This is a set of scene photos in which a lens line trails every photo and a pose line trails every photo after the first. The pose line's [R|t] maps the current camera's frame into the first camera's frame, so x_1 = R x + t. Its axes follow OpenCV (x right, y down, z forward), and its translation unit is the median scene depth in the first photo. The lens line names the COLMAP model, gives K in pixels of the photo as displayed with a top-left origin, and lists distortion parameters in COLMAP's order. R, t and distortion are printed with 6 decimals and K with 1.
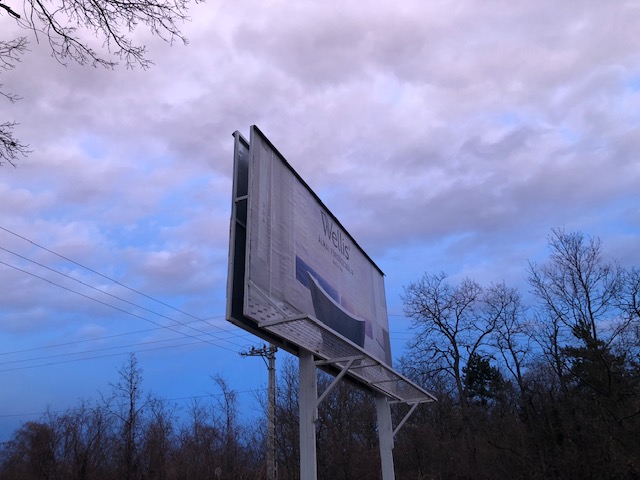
lens RADIAL K [[517.4, 0, 310.0], [0, 517.4, 247.2], [0, 0, 1]] dist [0.039299, -0.038714]
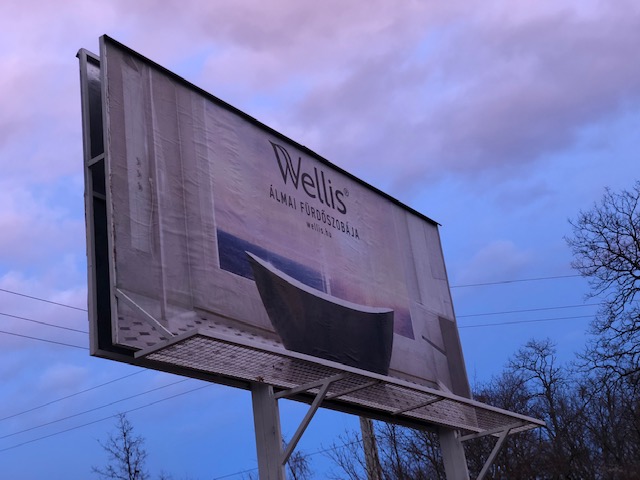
lens RADIAL K [[968.7, 0, 322.8], [0, 968.7, 241.4], [0, 0, 1]] dist [0.035052, 0.000000]
pose [[0.975327, -0.169615, -0.141311, 0.212896], [0.178477, 0.982542, 0.052507, -0.007443], [0.129938, -0.076433, 0.988572, -0.097692]]
